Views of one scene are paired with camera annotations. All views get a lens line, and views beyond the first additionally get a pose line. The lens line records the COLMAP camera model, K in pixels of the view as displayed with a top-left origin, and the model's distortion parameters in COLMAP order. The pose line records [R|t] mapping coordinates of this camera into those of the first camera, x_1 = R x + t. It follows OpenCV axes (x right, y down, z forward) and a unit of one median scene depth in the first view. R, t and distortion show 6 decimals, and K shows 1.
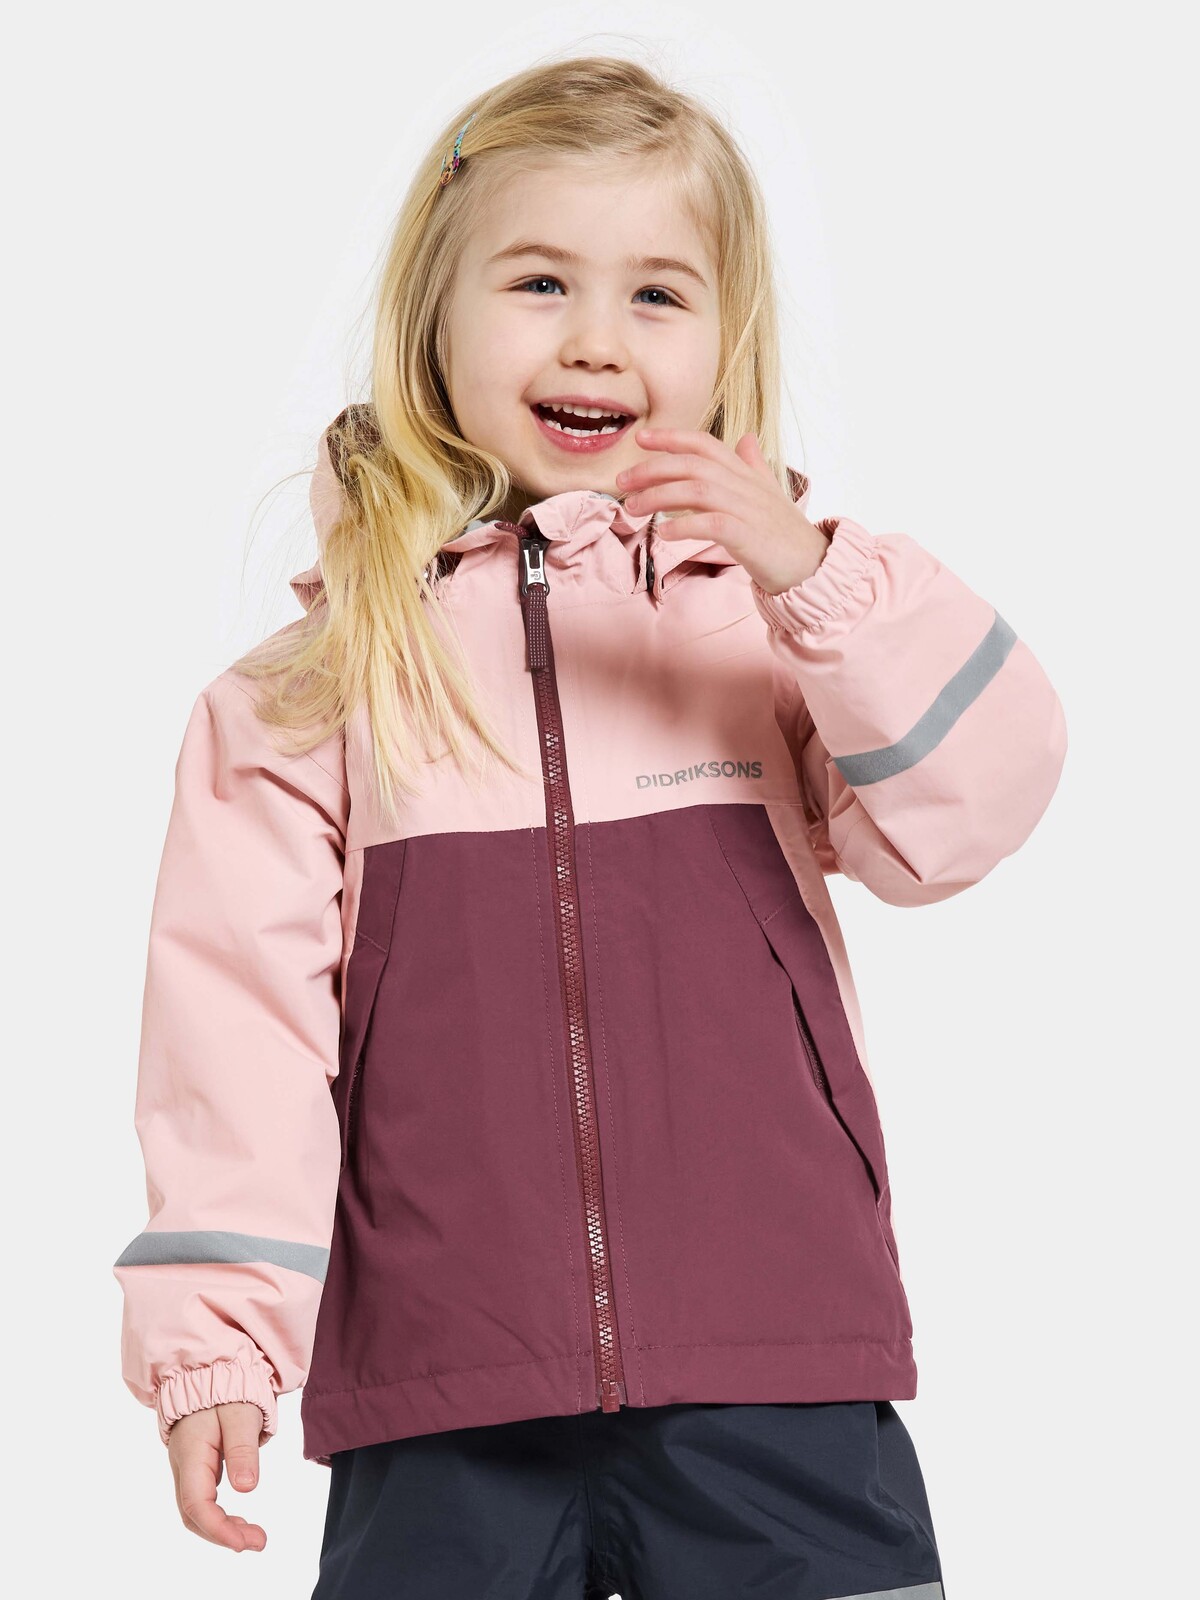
lens RADIAL K [[4477.3, 0, 599.9], [0, 4477.3, 800.3], [0, 0, 1]] dist [-0.130438, 0.000000]
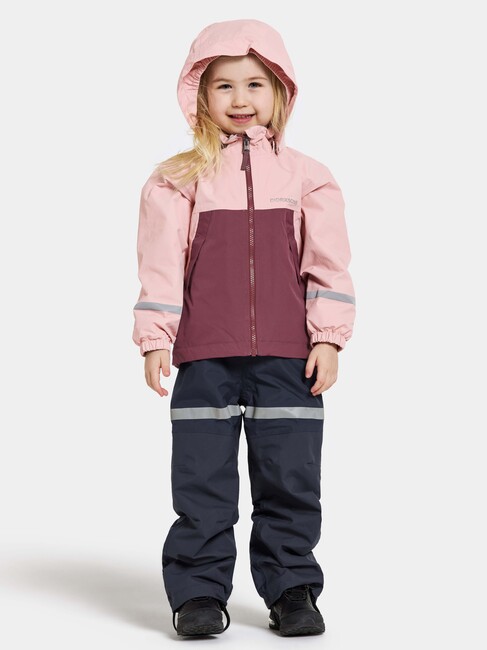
lens RADIAL K [[1818.9, 0, 243.5], [0, 1818.9, 324.8], [0, 0, 1]] dist [-0.130438, 0.000000]
pose [[0.994480, 0.068328, -0.079632, 0.122499], [-0.063779, 0.996258, 0.058329, 0.013993], [0.083319, -0.052929, 0.995116, -0.627641]]
